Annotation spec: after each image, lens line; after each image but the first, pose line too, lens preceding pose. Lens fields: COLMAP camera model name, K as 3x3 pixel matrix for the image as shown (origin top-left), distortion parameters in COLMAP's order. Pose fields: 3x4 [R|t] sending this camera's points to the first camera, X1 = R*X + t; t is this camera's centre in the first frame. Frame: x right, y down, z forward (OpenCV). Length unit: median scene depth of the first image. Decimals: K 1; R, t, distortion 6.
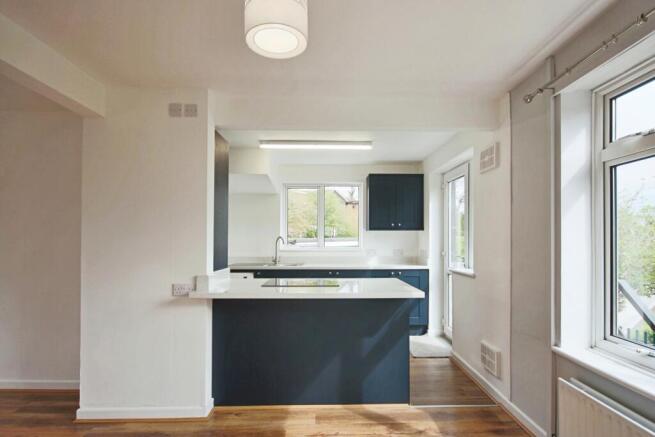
lens RADIAL K [[348.2, 0, 335.0], [0, 348.2, 236.3], [0, 0, 1]] dist [0.003186, -0.001879]
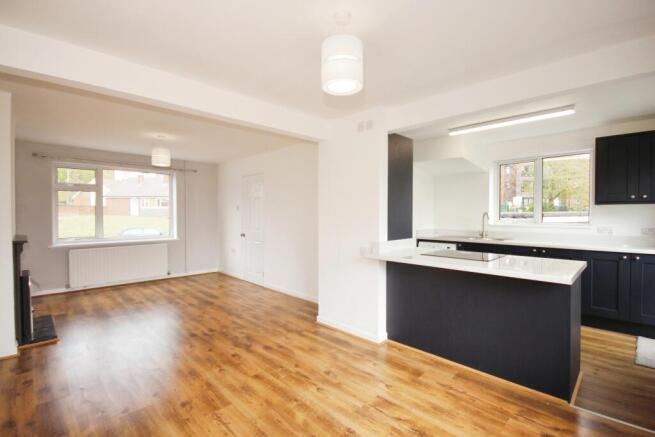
lens RADIAL K [[303.8, 0, 330.1], [0, 303.8, 218.5], [0, 0, 1]] dist [-0.000068, -0.002946]
pose [[0.687892, 0.010954, -0.725730, 0.236823], [0.009851, 0.999653, 0.024426, -0.009638], [0.725746, -0.023951, 0.687545, 0.021284]]
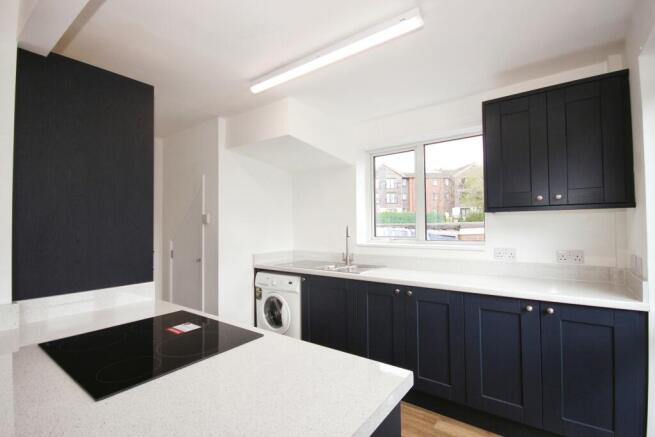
lens RADIAL K [[303.8, 0, 330.5], [0, 303.8, 219.9], [0, 0, 1]] dist [-0.000068, -0.002946]
pose [[0.788916, -0.021141, -0.614138, 0.236701], [0.021317, 0.999748, -0.007032, -0.009269], [0.614132, -0.007544, 0.789168, 0.630461]]
